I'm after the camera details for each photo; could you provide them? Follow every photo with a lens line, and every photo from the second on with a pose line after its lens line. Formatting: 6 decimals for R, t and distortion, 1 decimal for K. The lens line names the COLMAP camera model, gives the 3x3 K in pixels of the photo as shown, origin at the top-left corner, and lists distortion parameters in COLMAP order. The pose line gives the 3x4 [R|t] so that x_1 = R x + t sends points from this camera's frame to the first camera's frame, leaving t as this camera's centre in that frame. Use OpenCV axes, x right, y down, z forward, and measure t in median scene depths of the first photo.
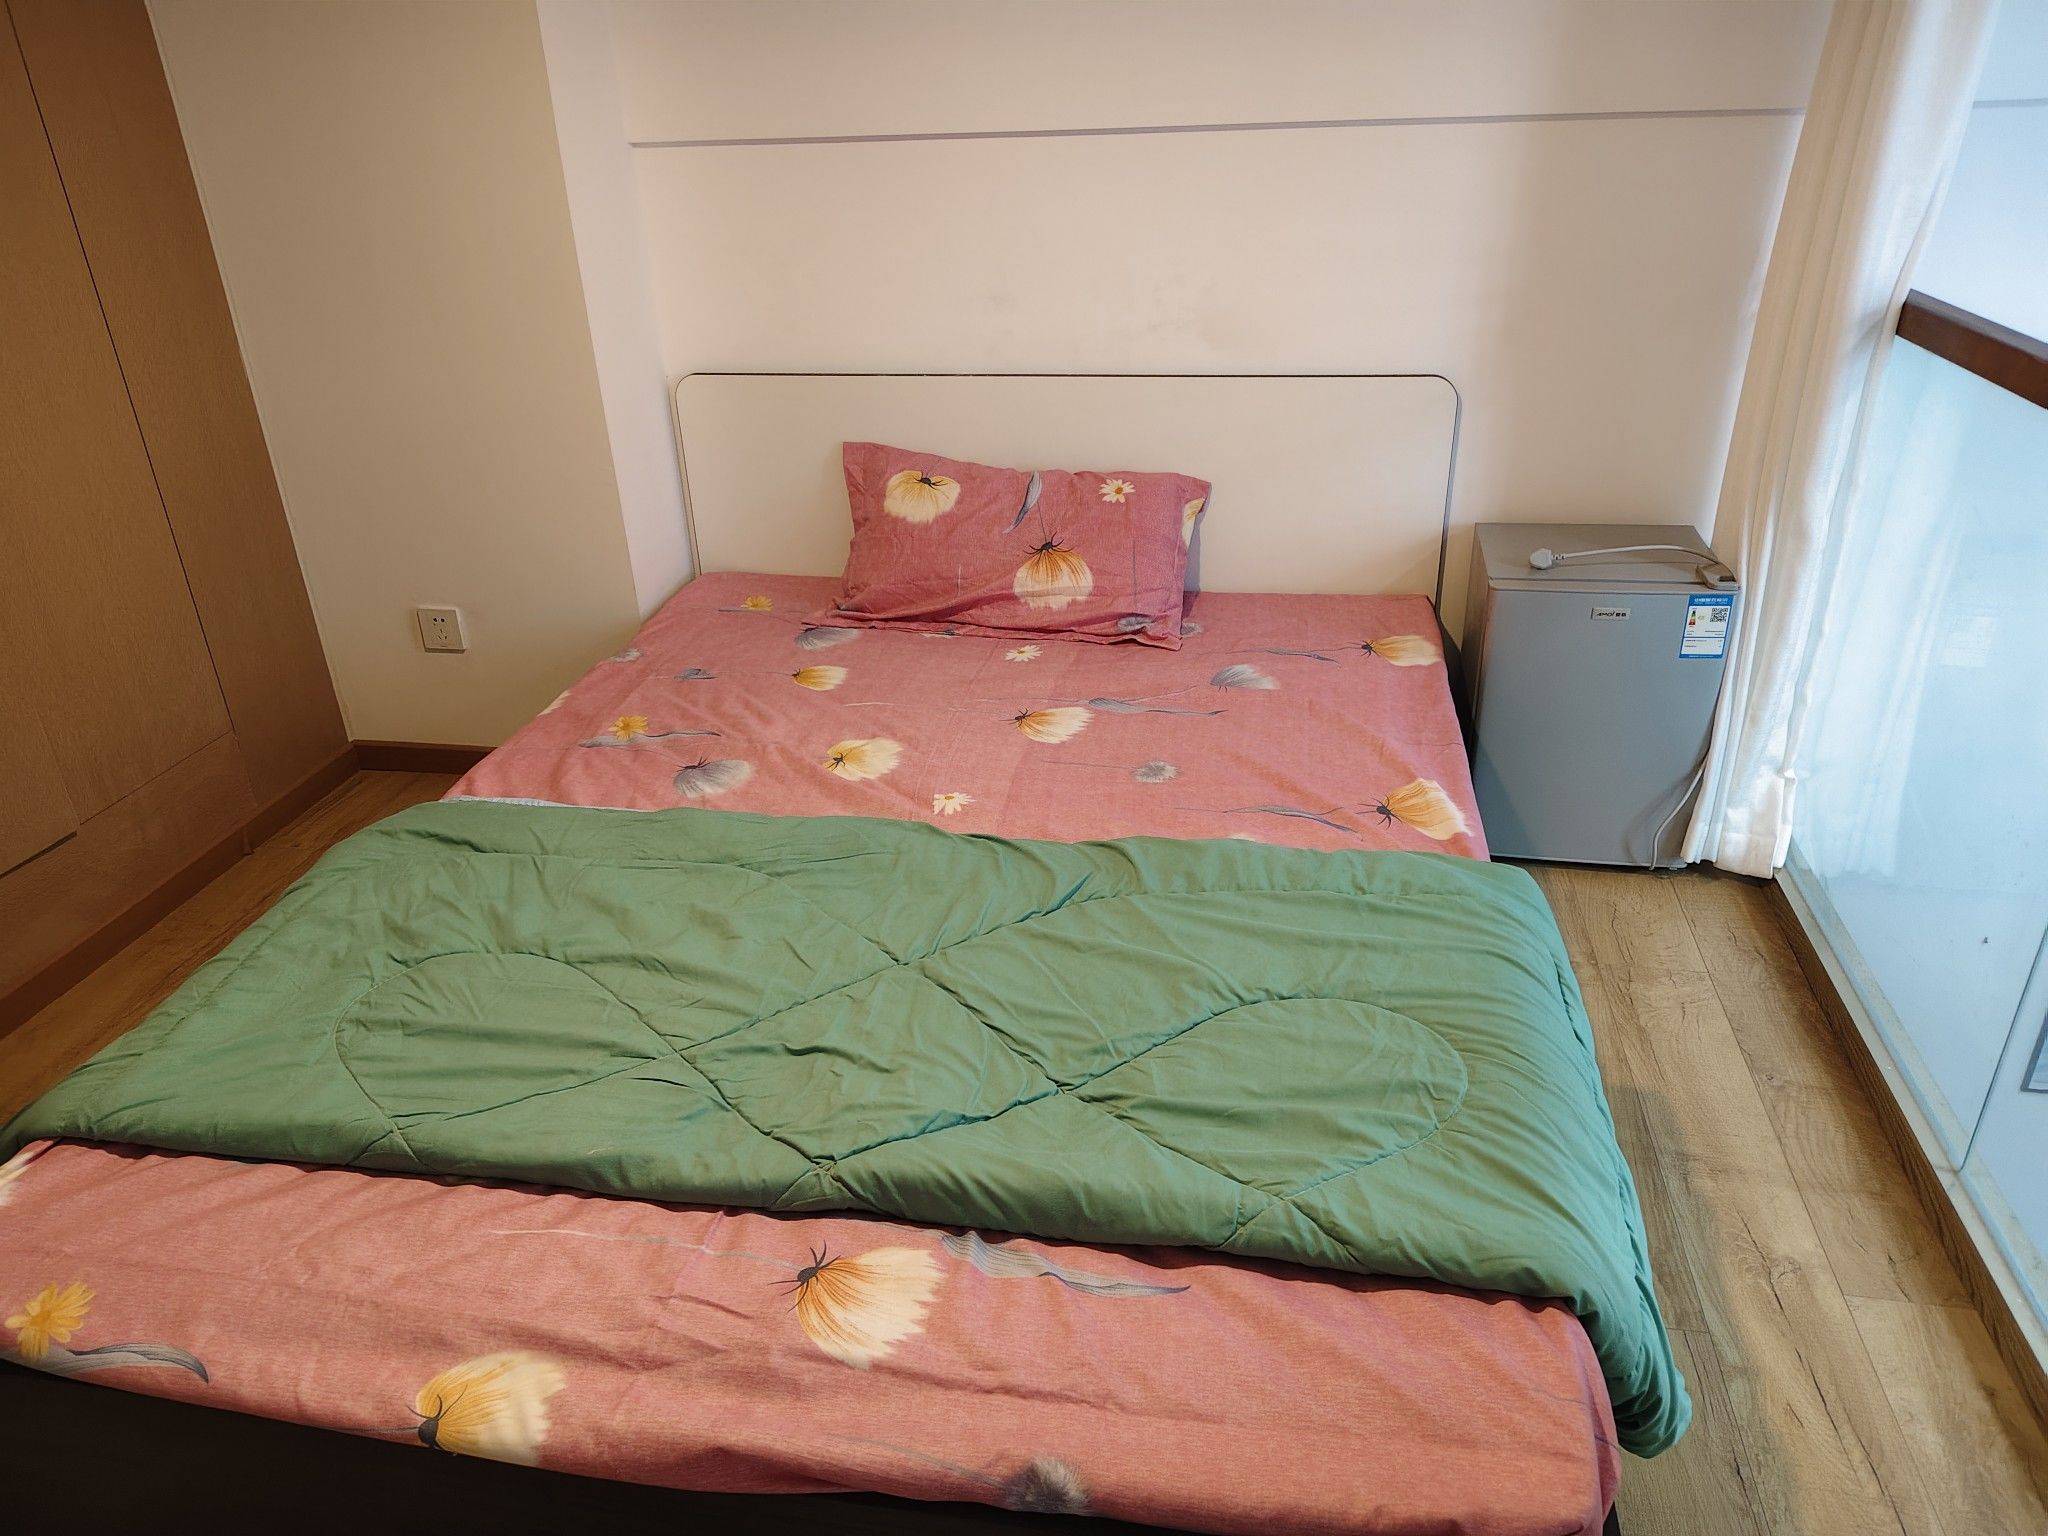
lens RADIAL K [[1394.5, 0, 1024.0], [0, 1394.5, 768.0], [0, 0, 1]] dist [0.049575, -0.051268]
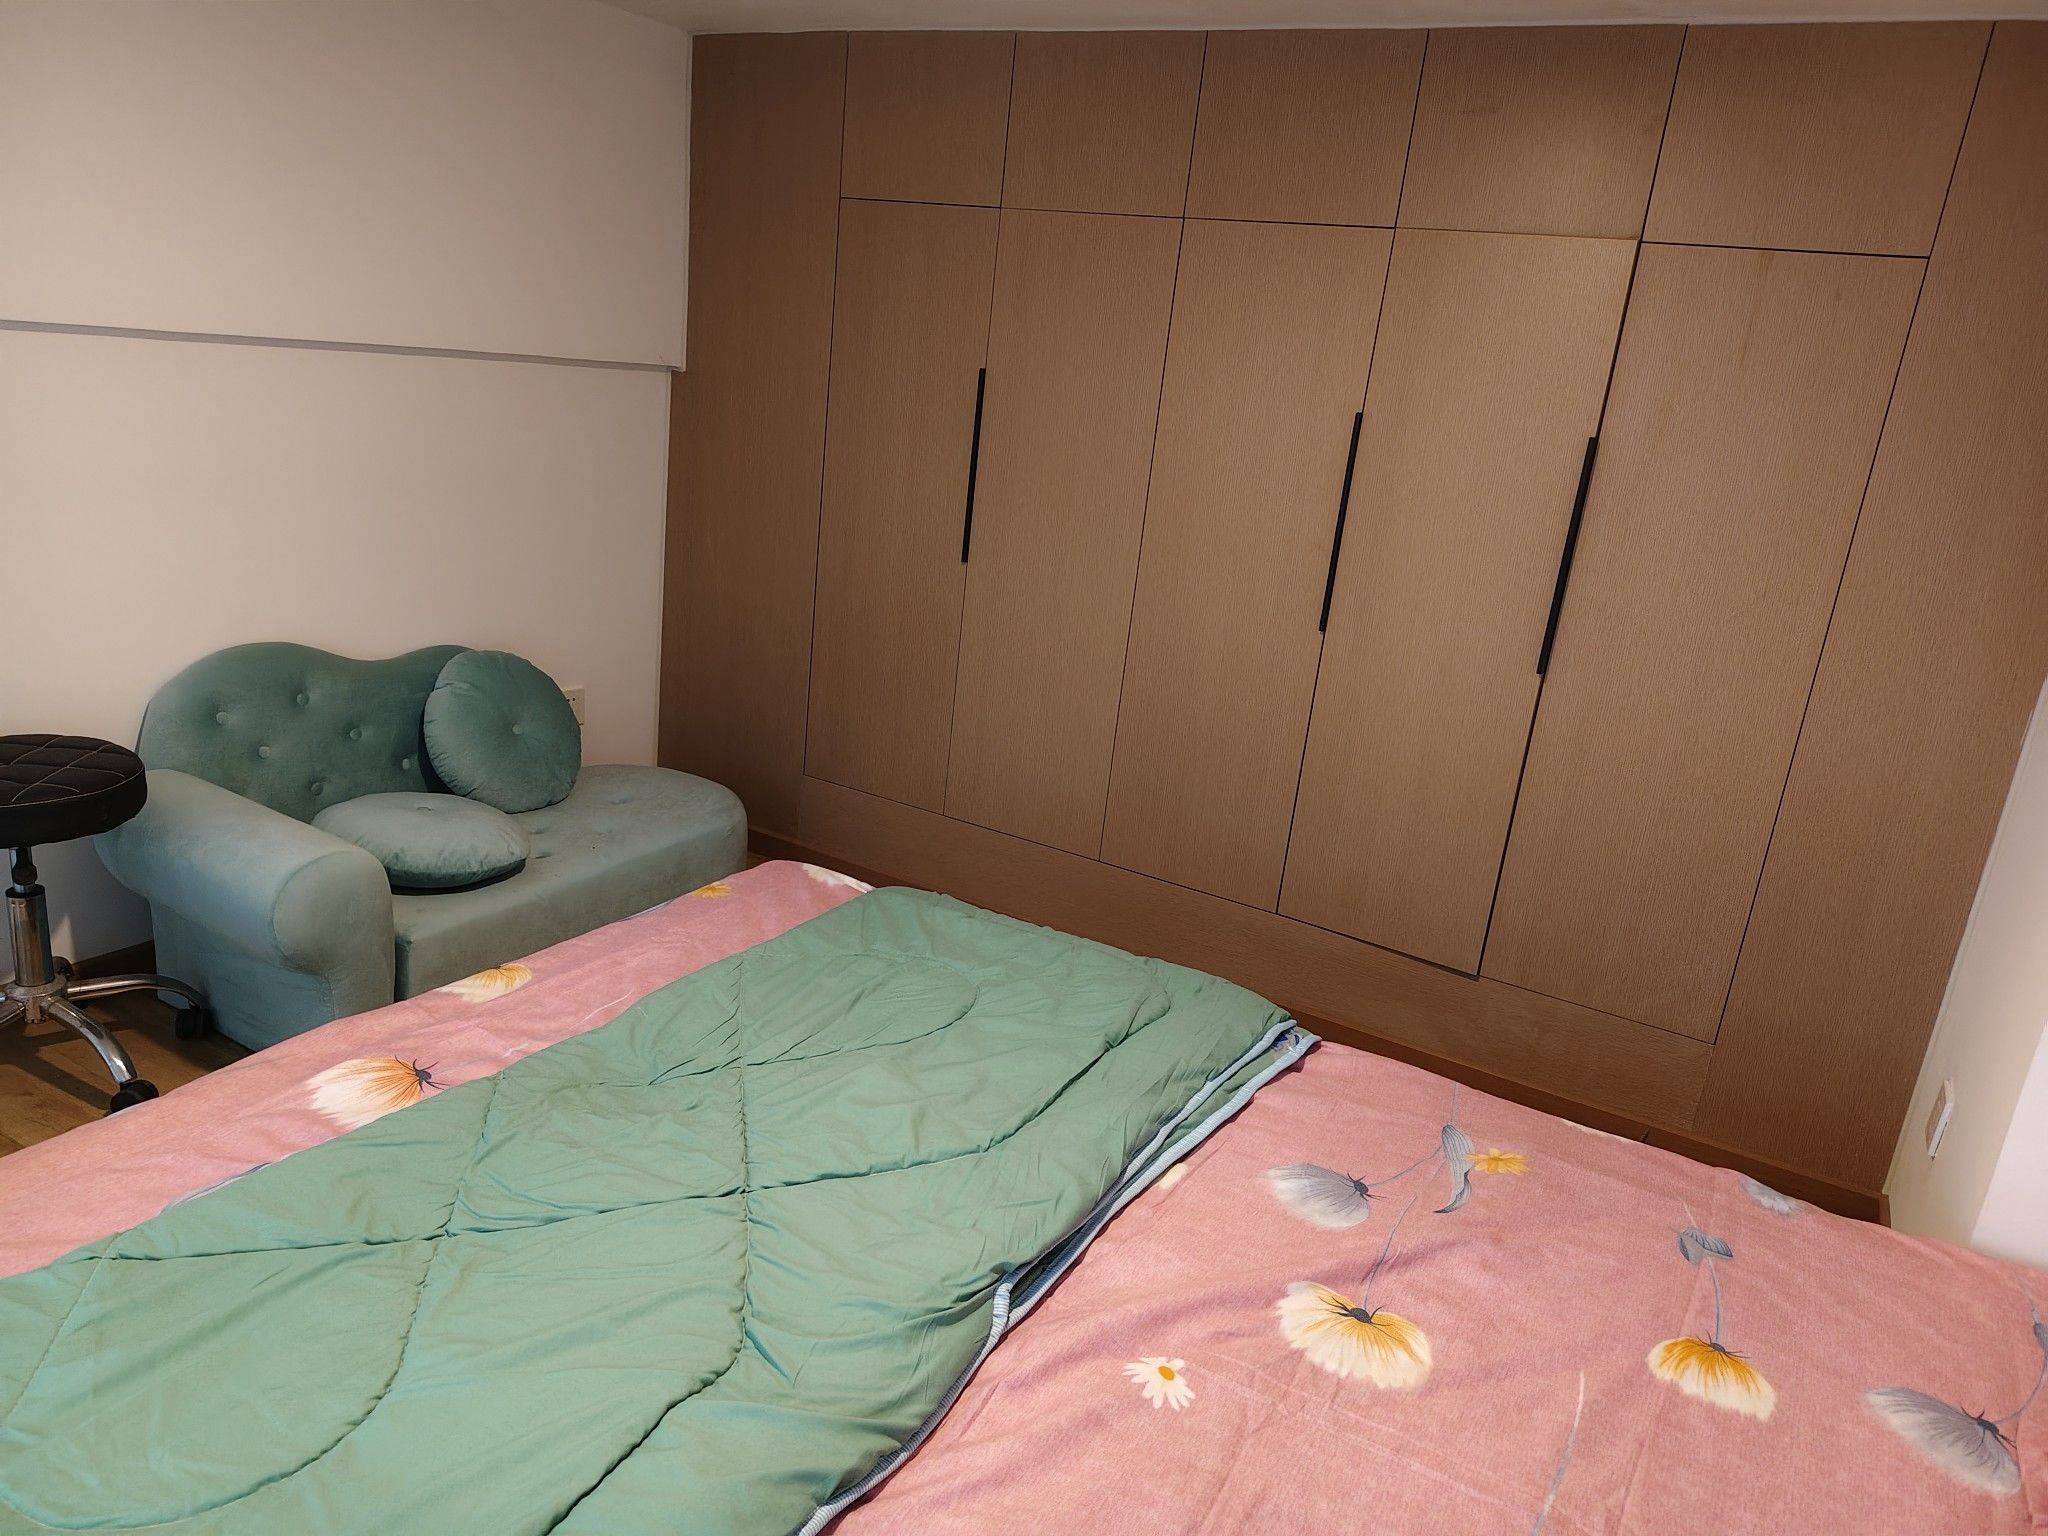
lens RADIAL K [[1394.5, 0, 1024.0], [0, 1394.5, 768.0], [0, 0, 1]] dist [0.049575, -0.051268]
pose [[-0.331759, 0.272510, -0.903147, 0.404067], [-0.501731, 0.759765, 0.413550, -0.360903], [0.798876, 0.590336, -0.115332, 0.745873]]
